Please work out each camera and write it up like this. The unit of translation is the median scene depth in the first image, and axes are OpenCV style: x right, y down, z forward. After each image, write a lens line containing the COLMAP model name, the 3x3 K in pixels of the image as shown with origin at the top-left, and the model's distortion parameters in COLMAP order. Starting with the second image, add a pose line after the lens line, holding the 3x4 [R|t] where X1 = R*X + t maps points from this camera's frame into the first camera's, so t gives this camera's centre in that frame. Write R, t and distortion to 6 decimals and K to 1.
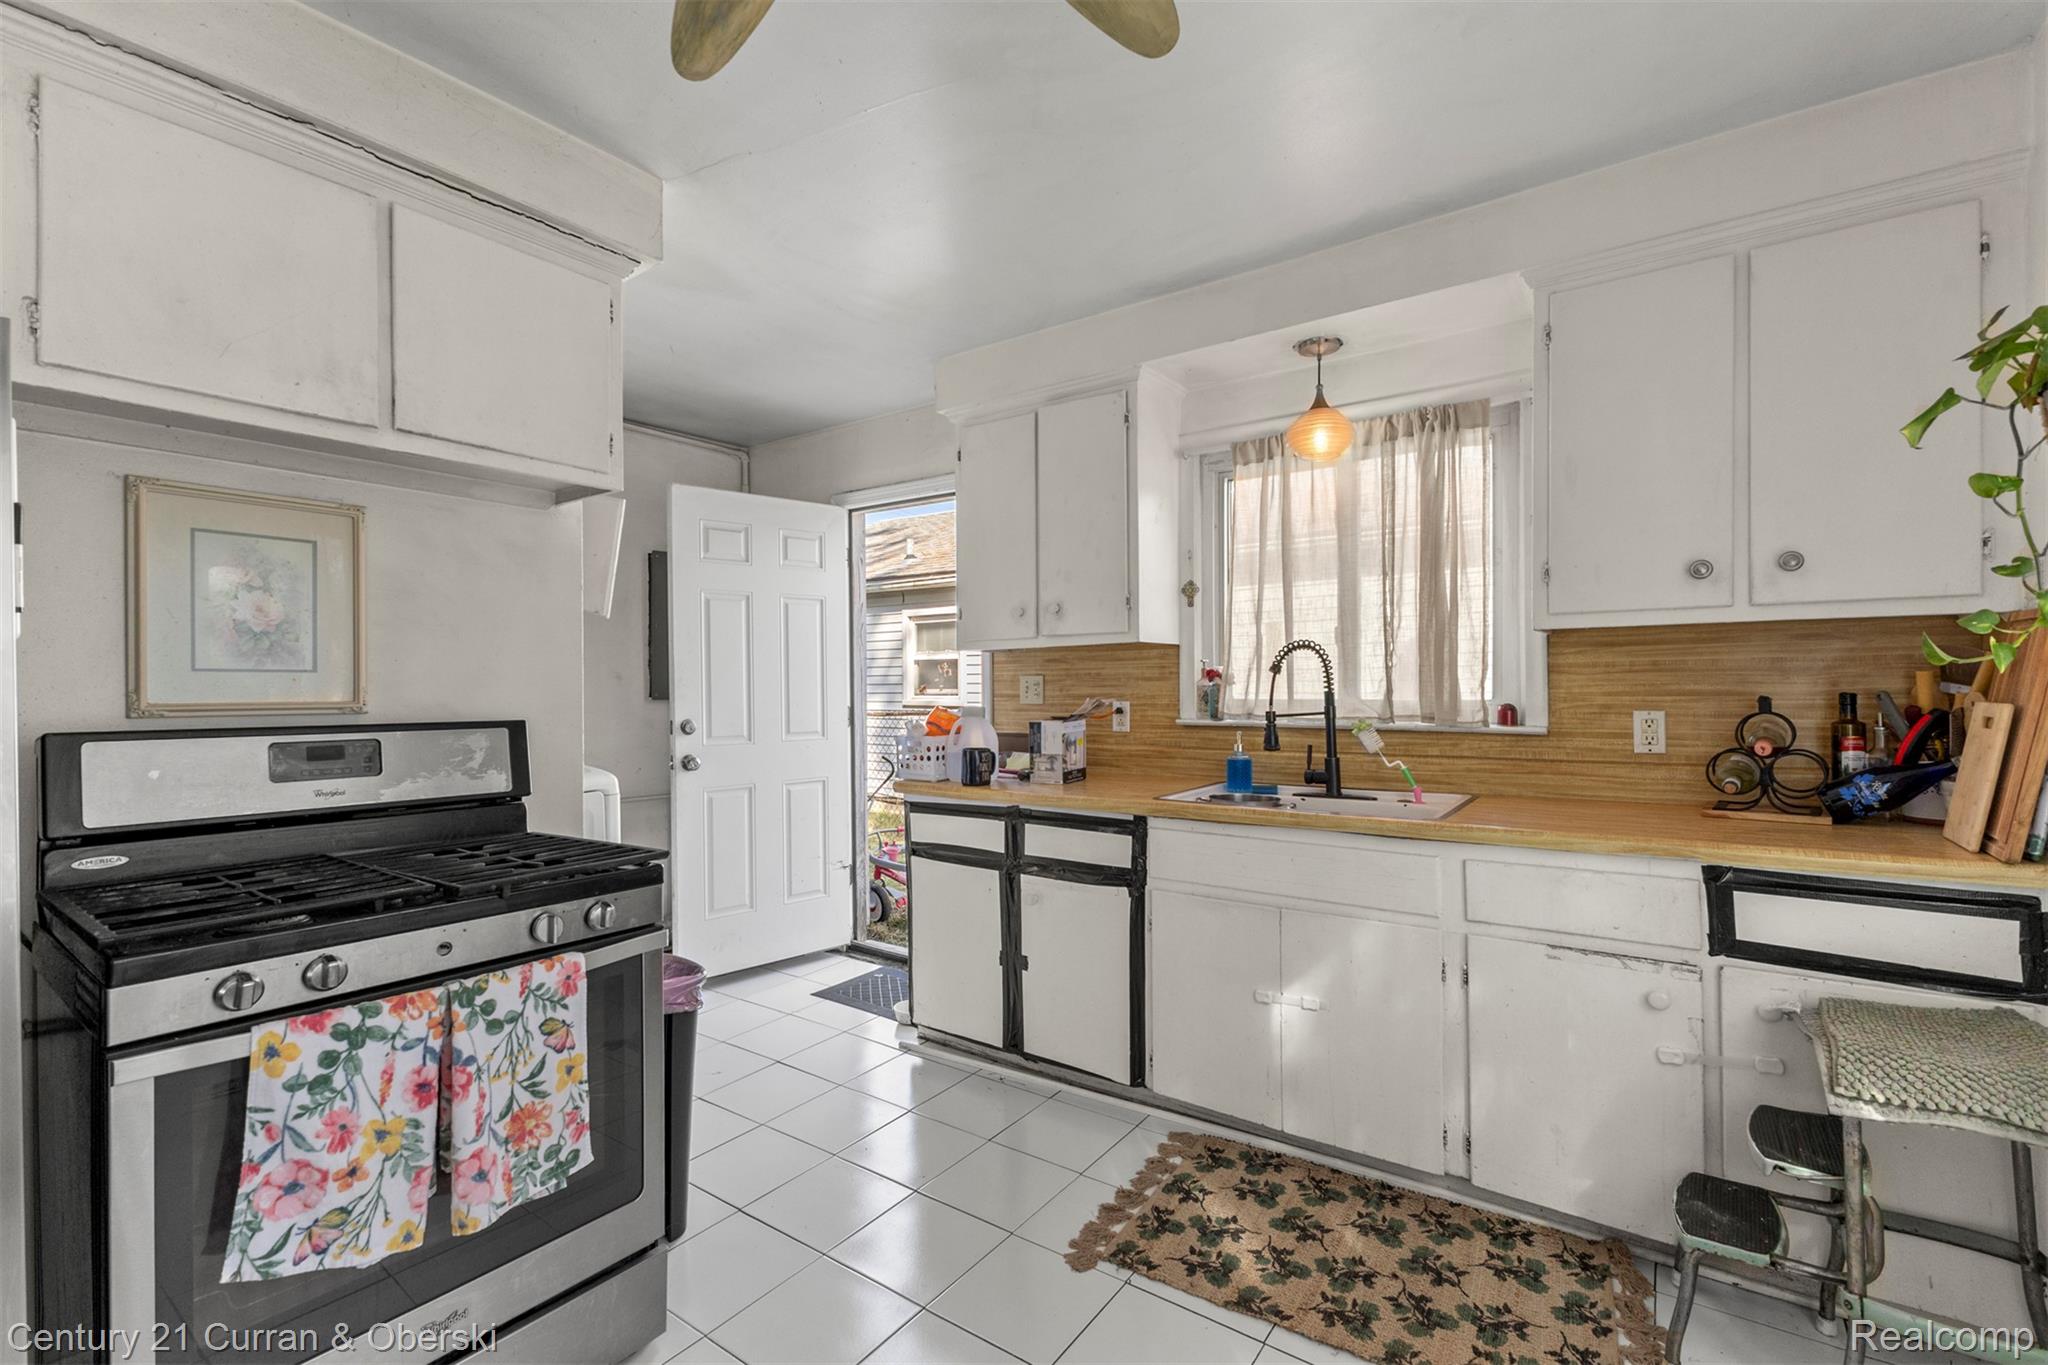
lens RADIAL K [[886.2, 0, 1023.4], [0, 886.2, 687.7], [0, 0, 1]] dist [0.006621, 0.000248]
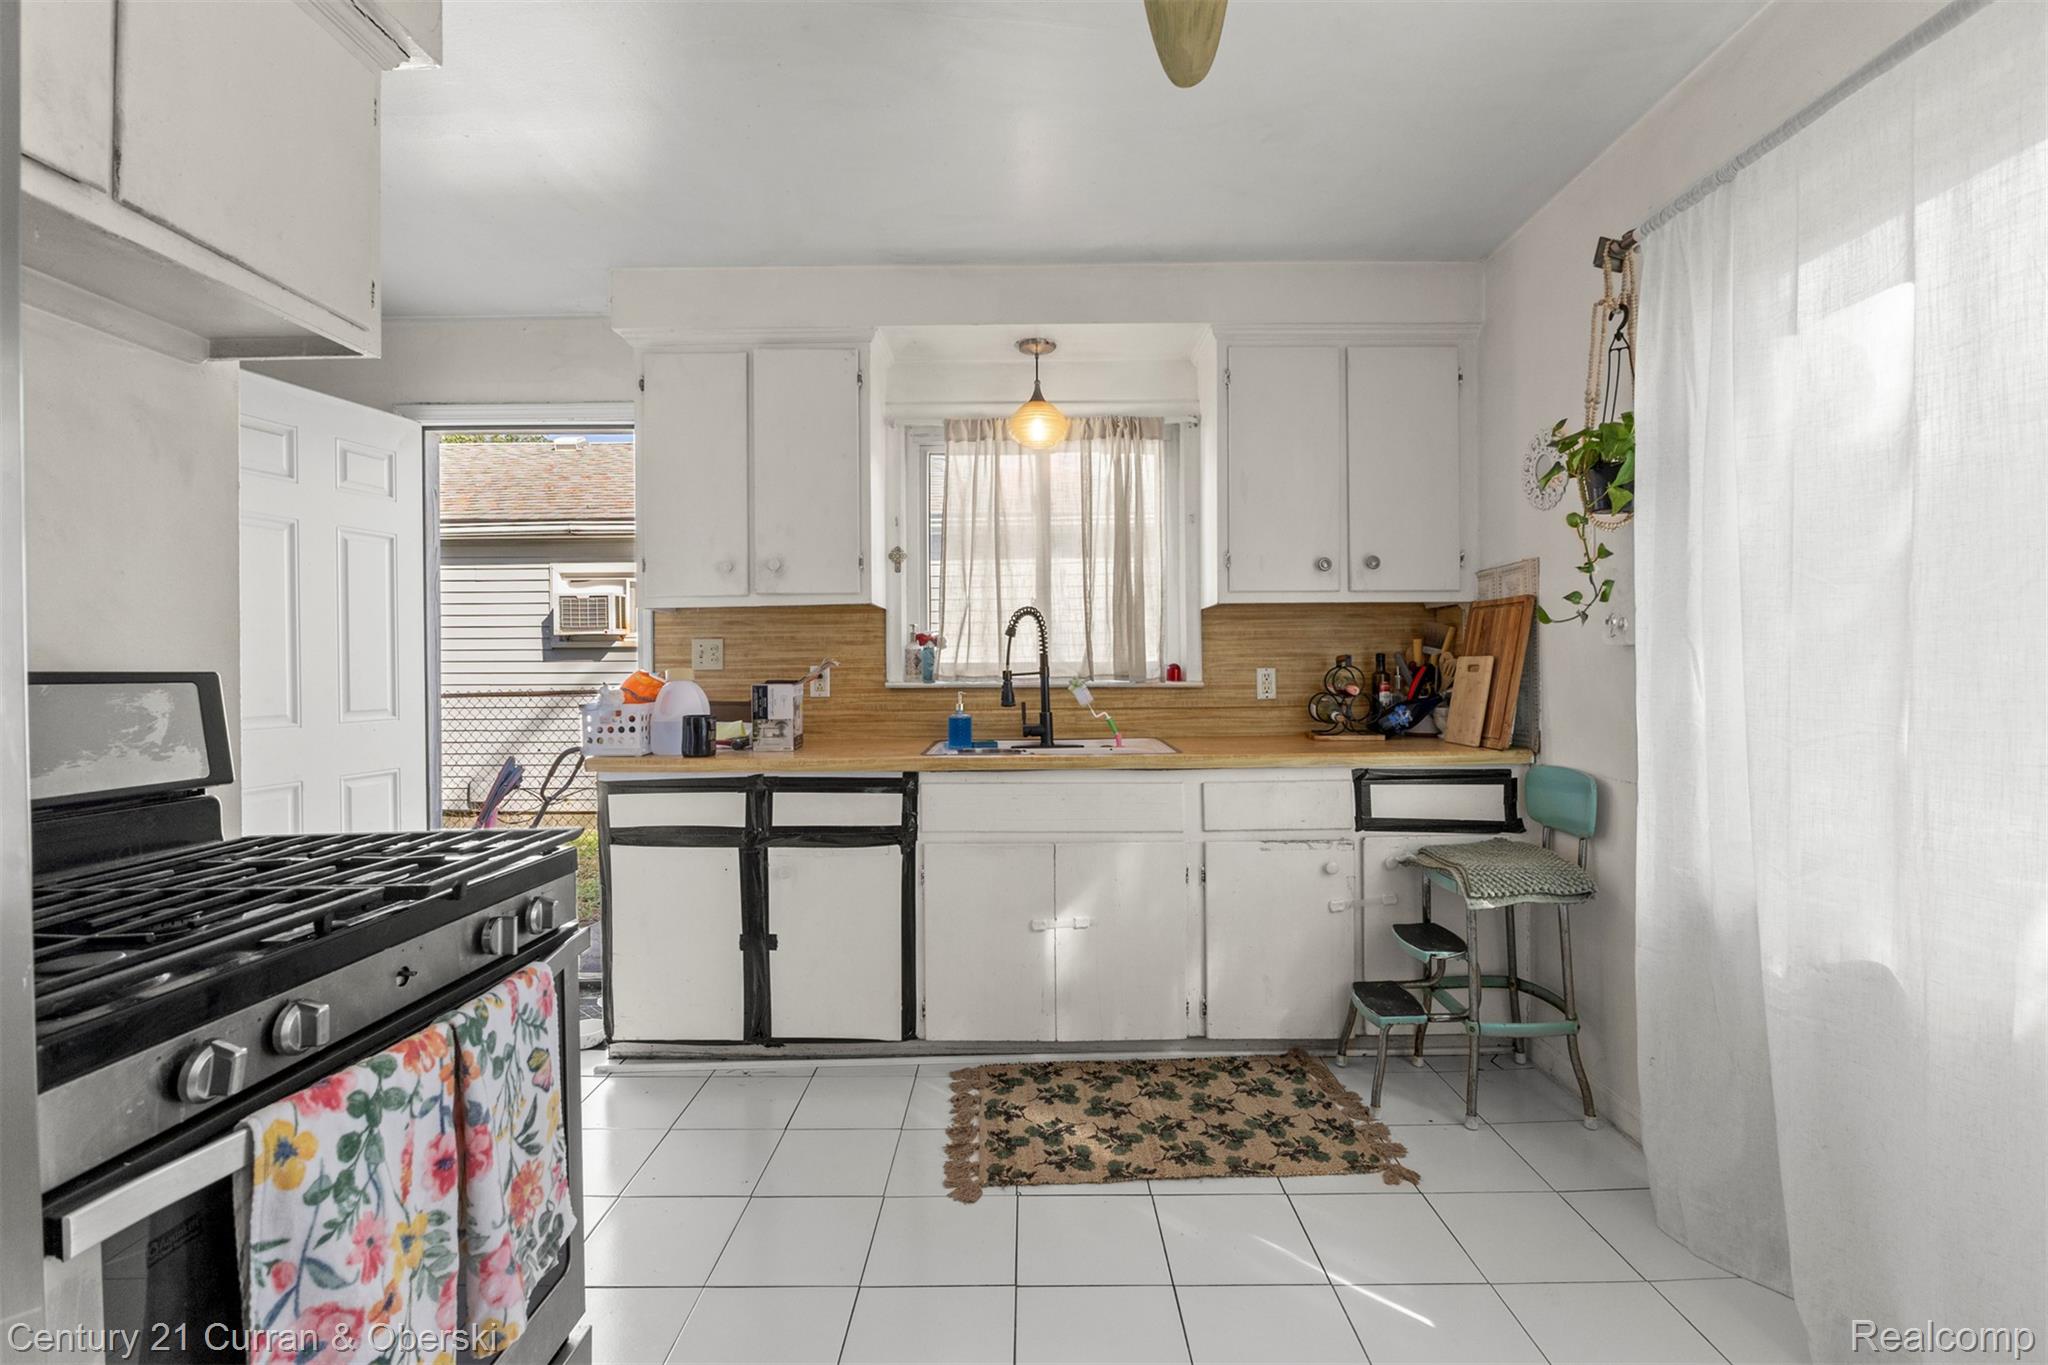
lens RADIAL K [[906.6, 0, 1015.5], [0, 906.6, 671.3], [0, 0, 1]] dist [-0.019098, 0.004338]
pose [[0.820840, -0.000095, 0.571158, -0.400568], [0.002156, 0.999993, -0.002931, 0.035103], [-0.571154, 0.003638, 0.820835, 0.089341]]
